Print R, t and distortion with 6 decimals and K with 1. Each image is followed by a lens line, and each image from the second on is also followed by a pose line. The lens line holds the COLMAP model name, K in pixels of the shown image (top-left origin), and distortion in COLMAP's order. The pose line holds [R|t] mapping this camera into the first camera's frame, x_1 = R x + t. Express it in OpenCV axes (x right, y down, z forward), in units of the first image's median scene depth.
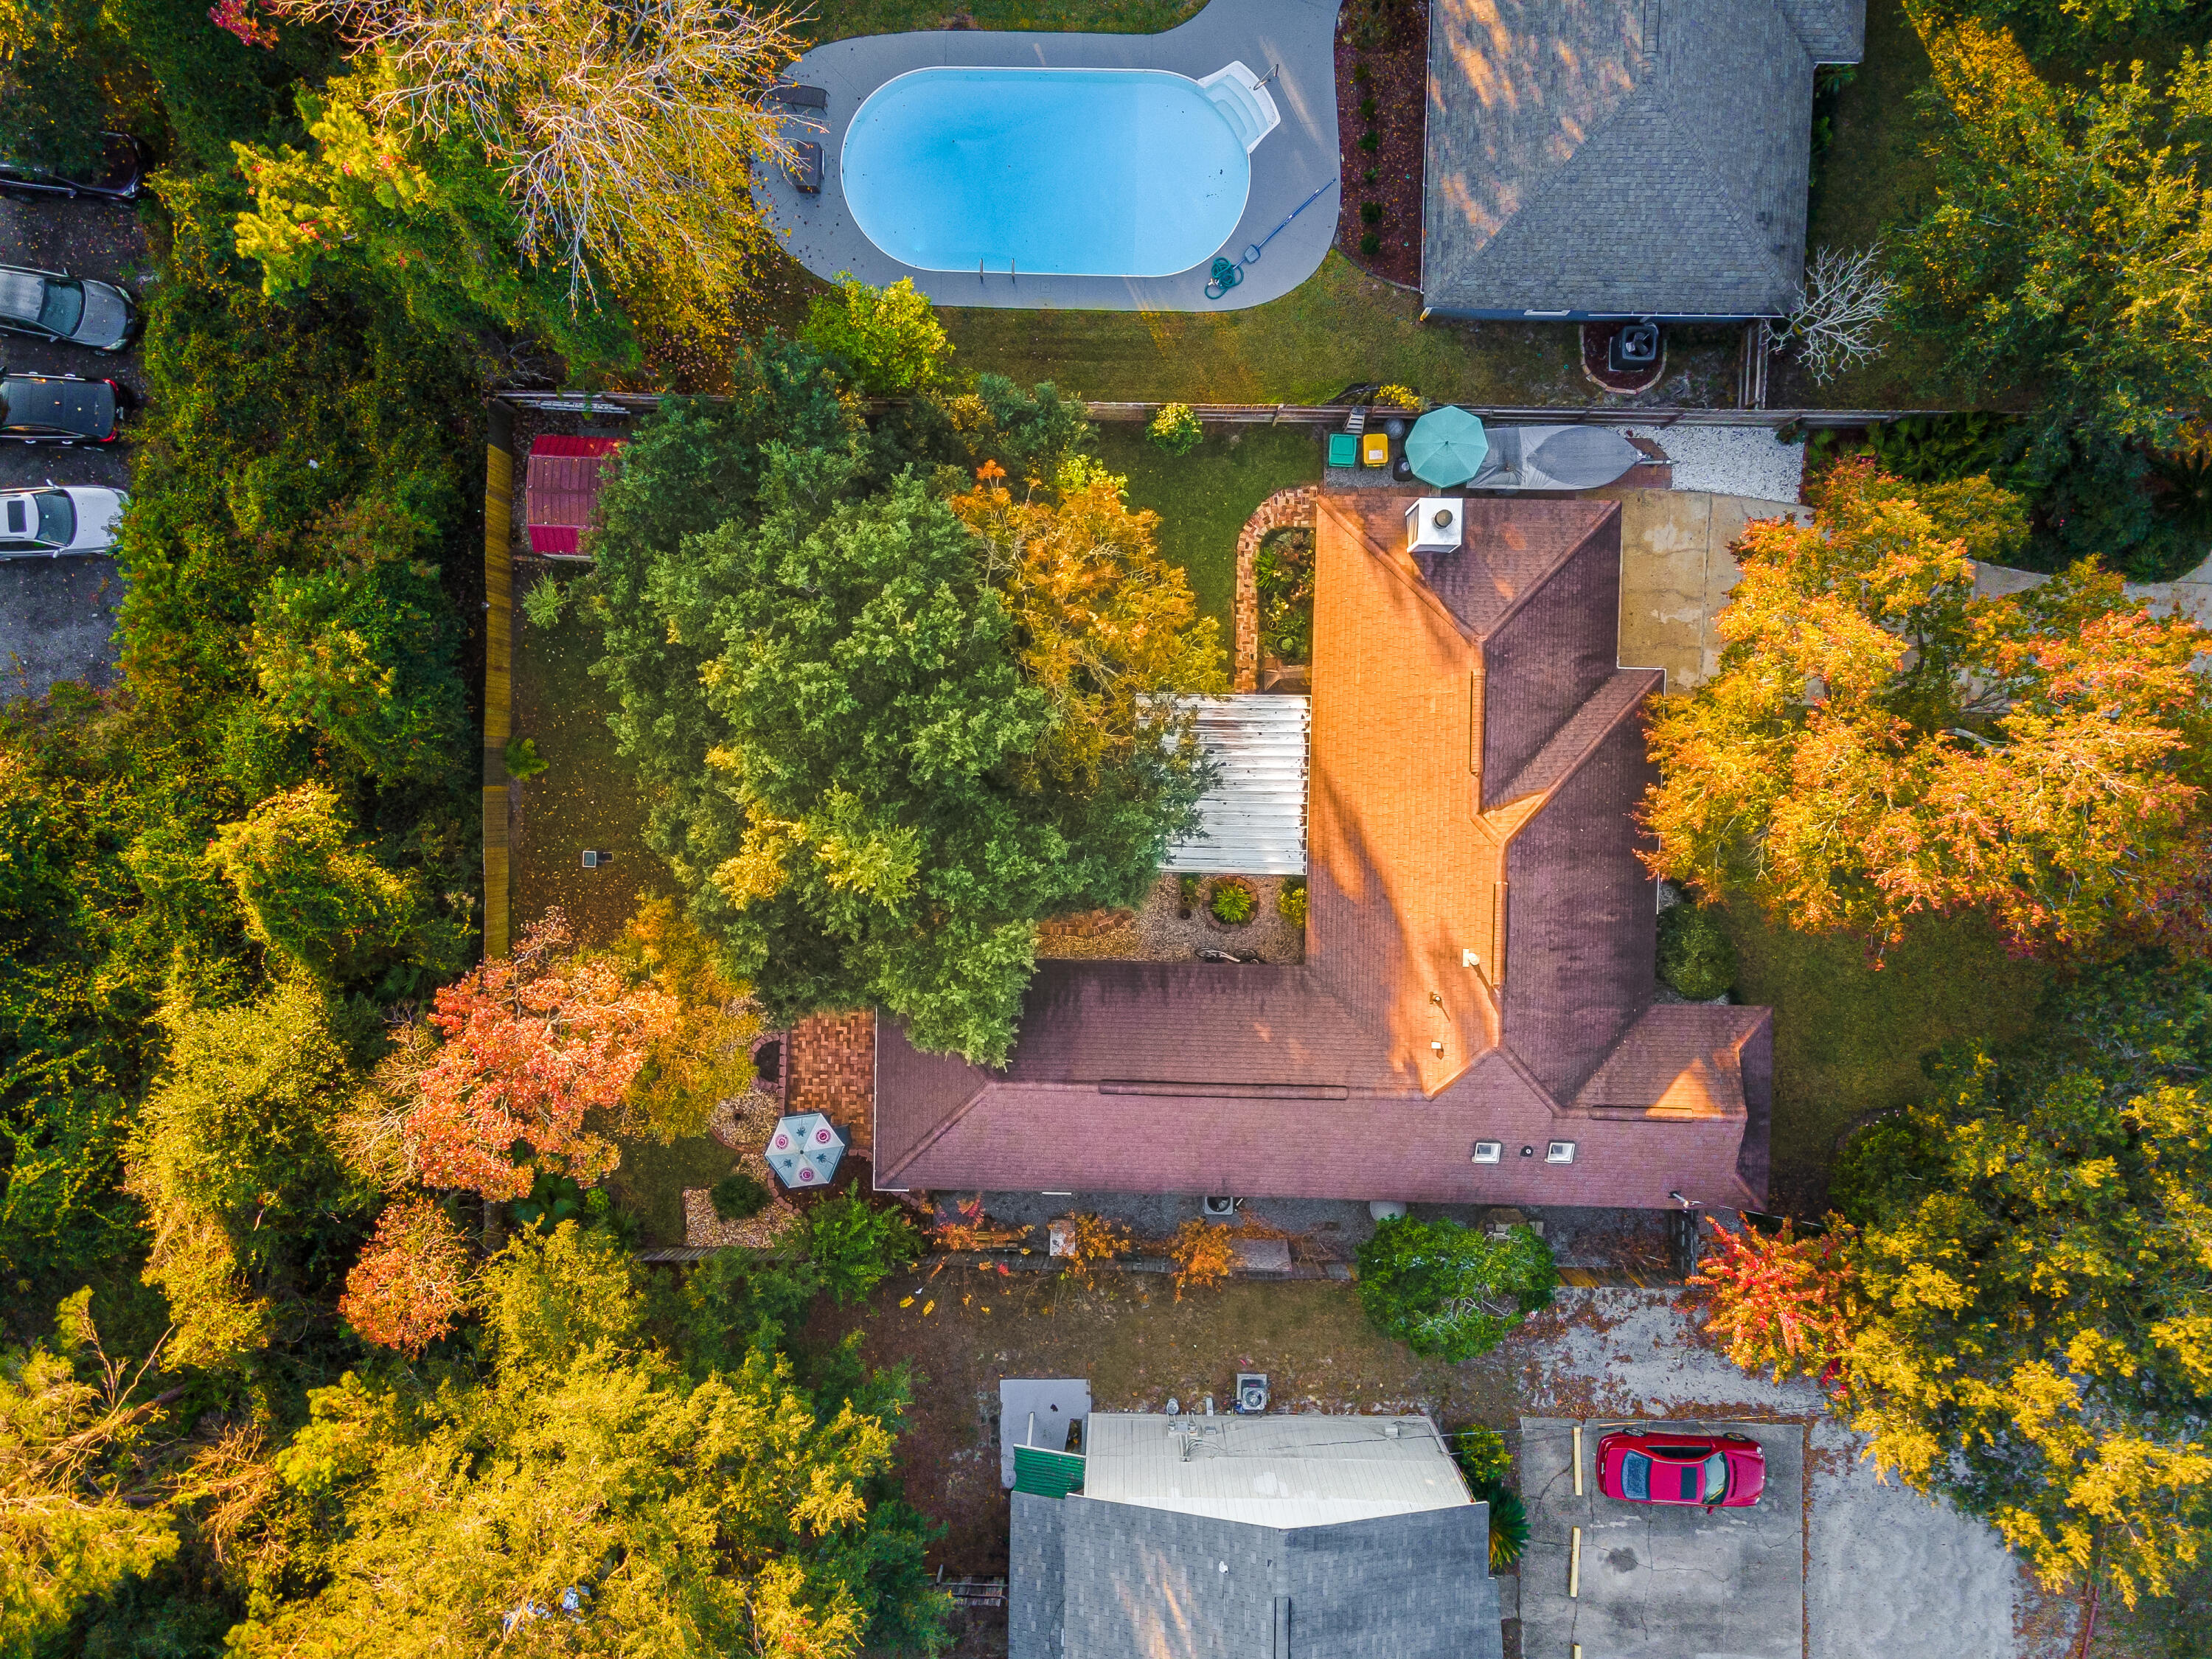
lens RADIAL K [[1650.5, 0, 1106.0], [0, 1650.5, 829.5], [0, 0, 1]] dist [0.003628, 0.075391]
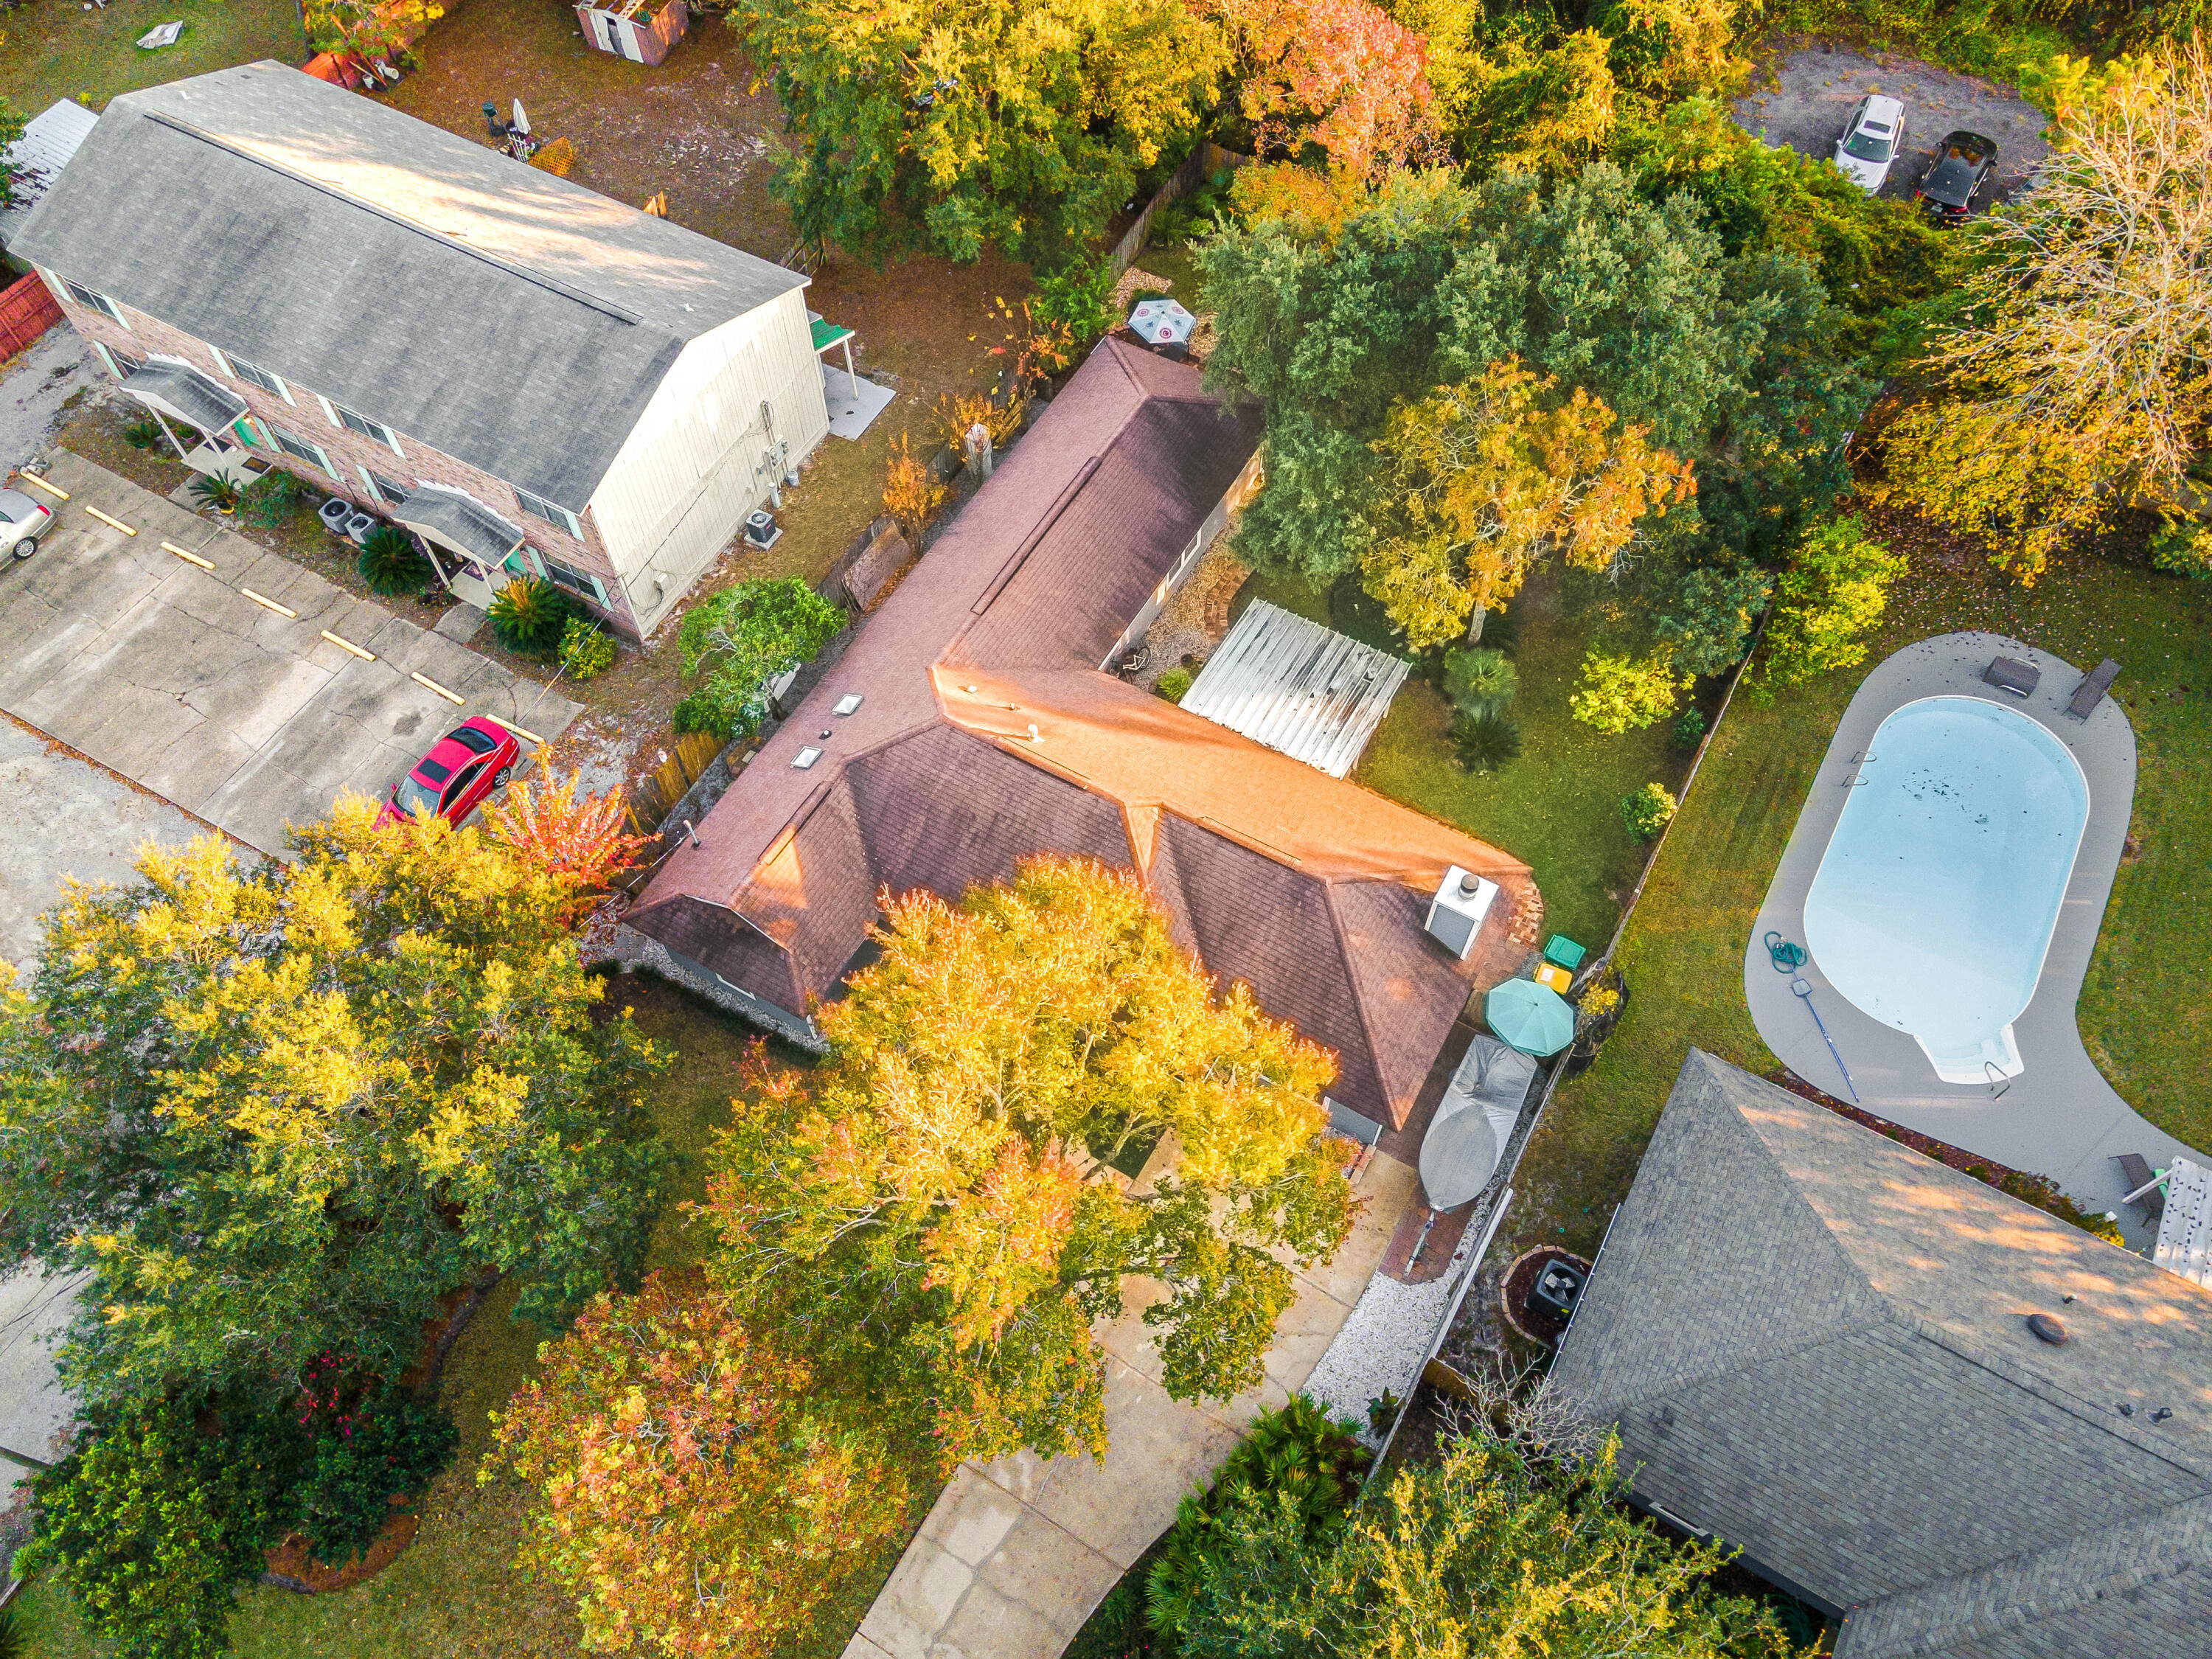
lens RADIAL K [[1650.5, 0, 1106.0], [0, 1650.5, 829.5], [0, 0, 1]] dist [0.003628, 0.075391]
pose [[-0.479250, 0.745164, -0.463735, 0.661956], [-0.877571, -0.415112, 0.239897, -0.205390], [-0.013740, 0.521931, 0.852877, 0.194995]]
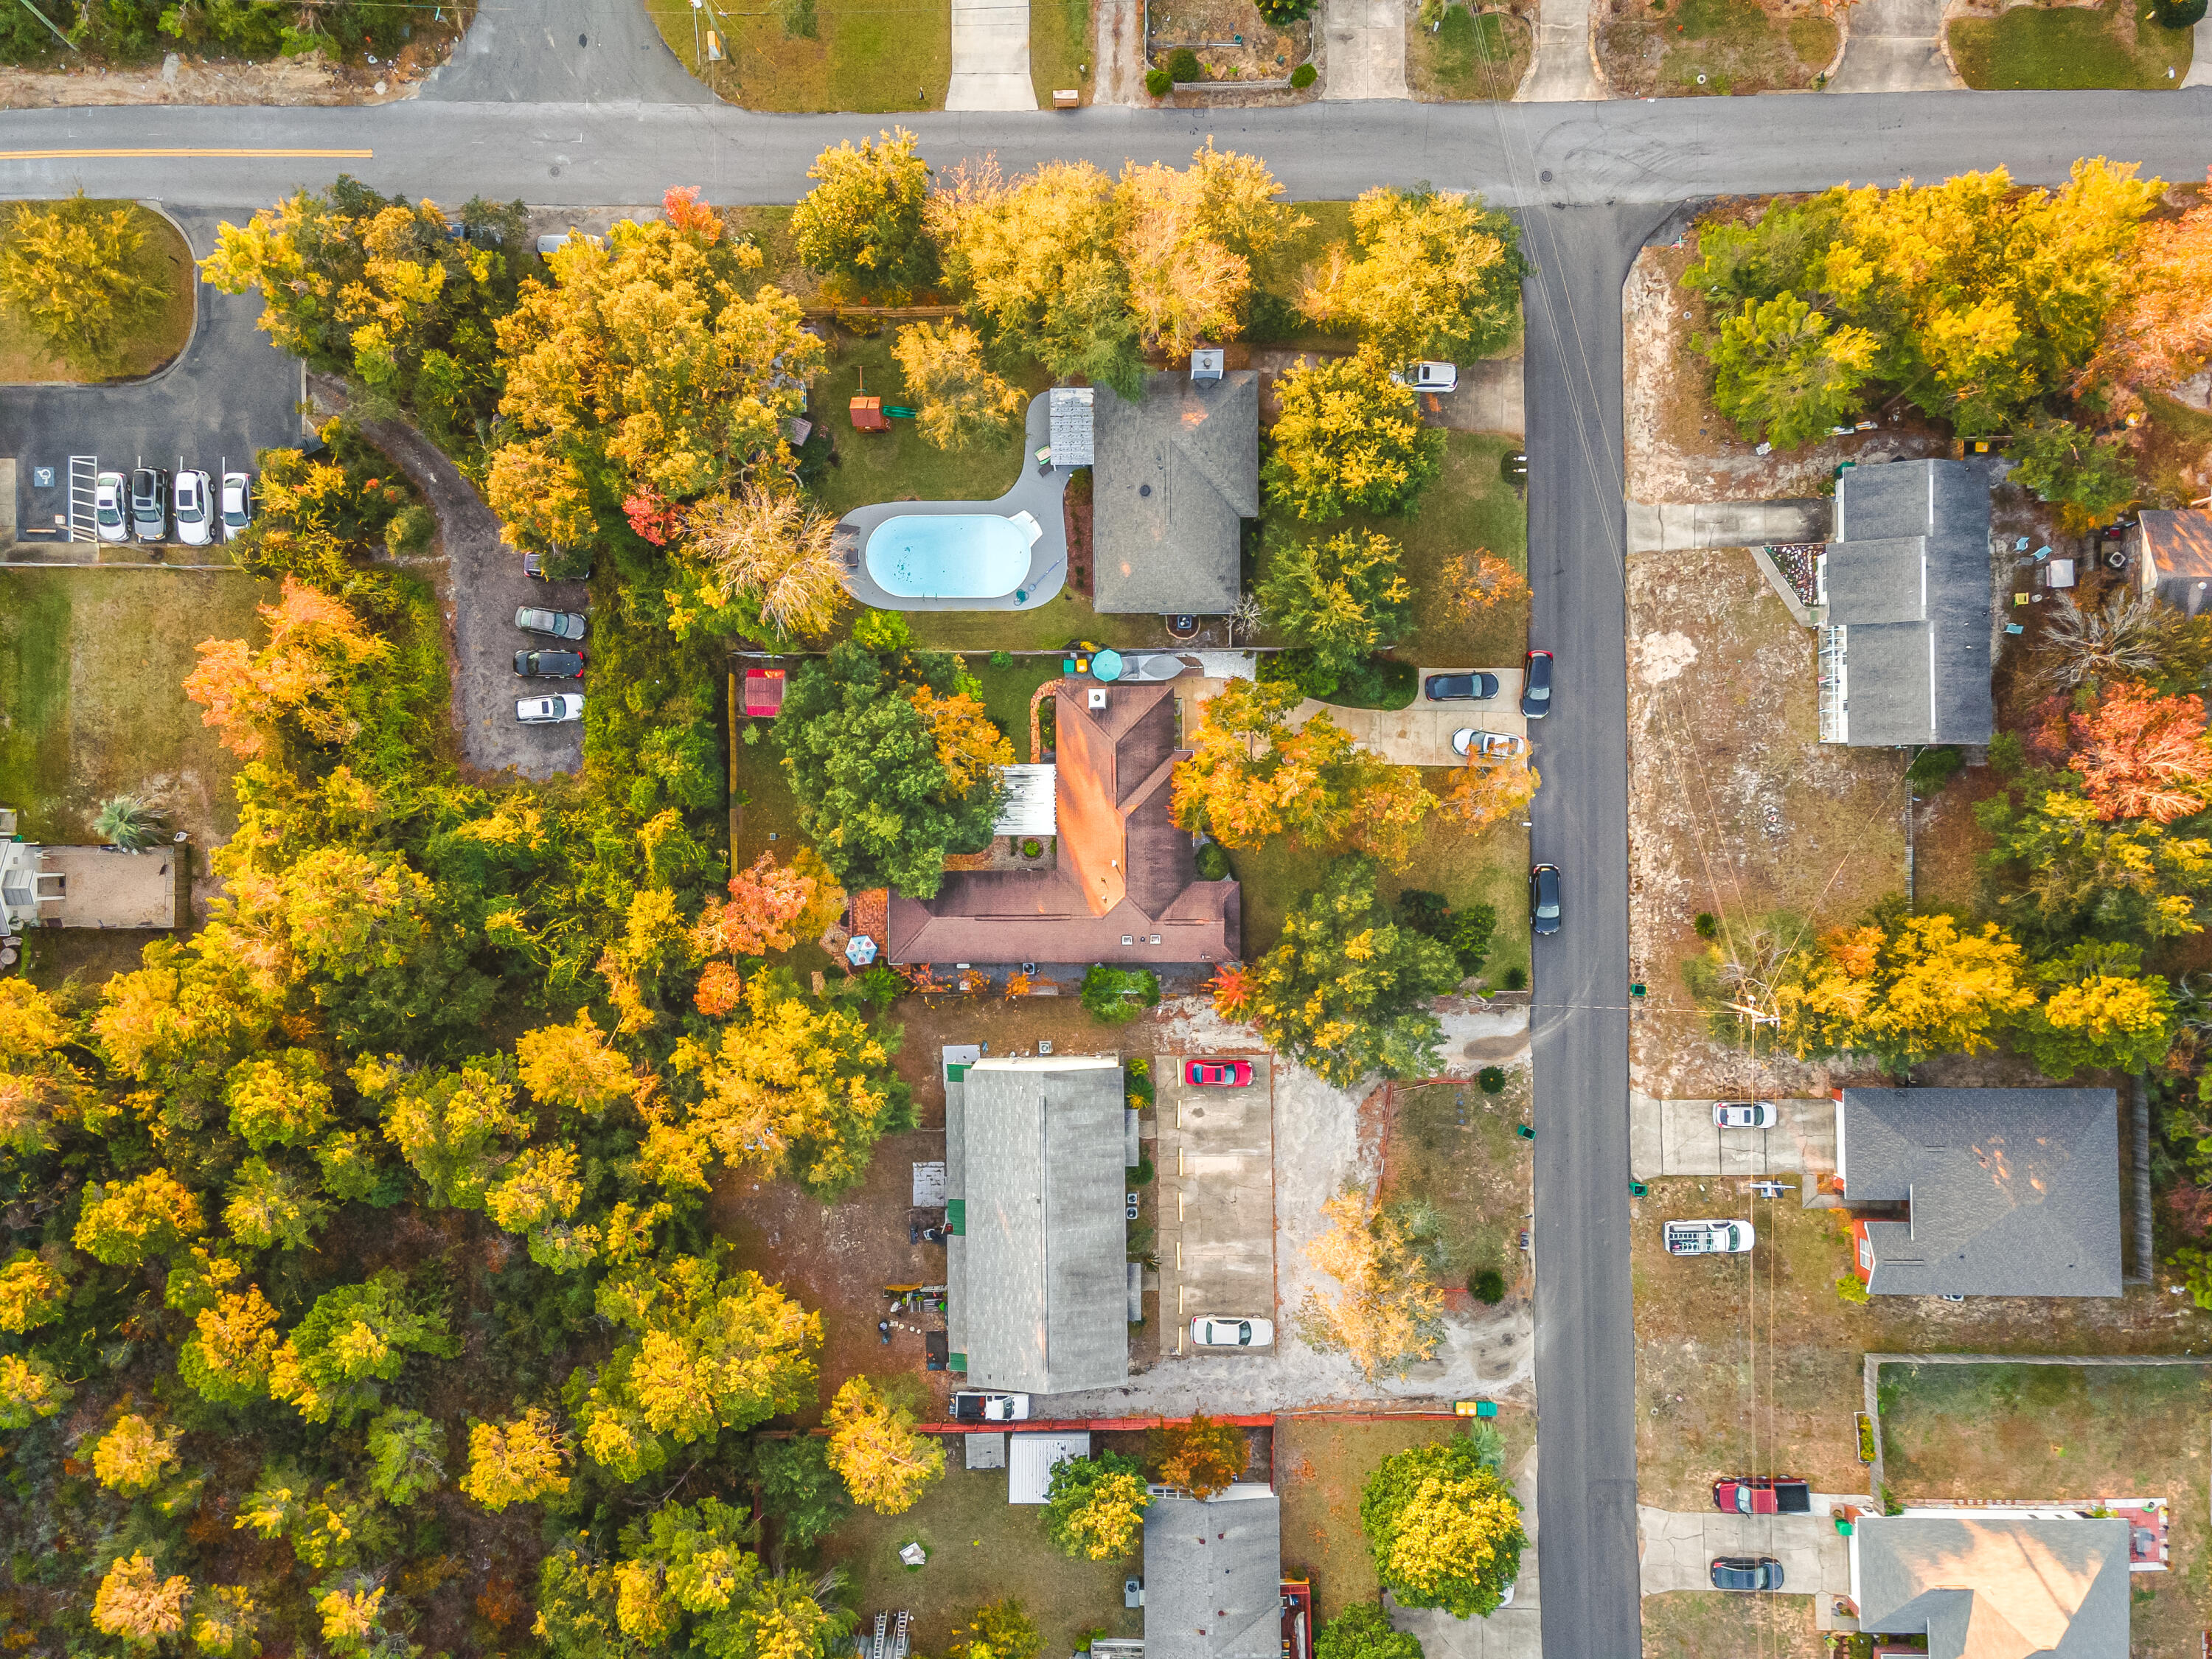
lens RADIAL K [[1639.8, 0, 1106.0], [0, 1639.8, 829.5], [0, 0, 1]] dist [0.086053, 0.000528]
pose [[0.999625, -0.026924, -0.005010, 0.212634], [0.026761, 0.999186, -0.030183, 0.098774], [0.005818, 0.030037, 0.999532, -1.539503]]
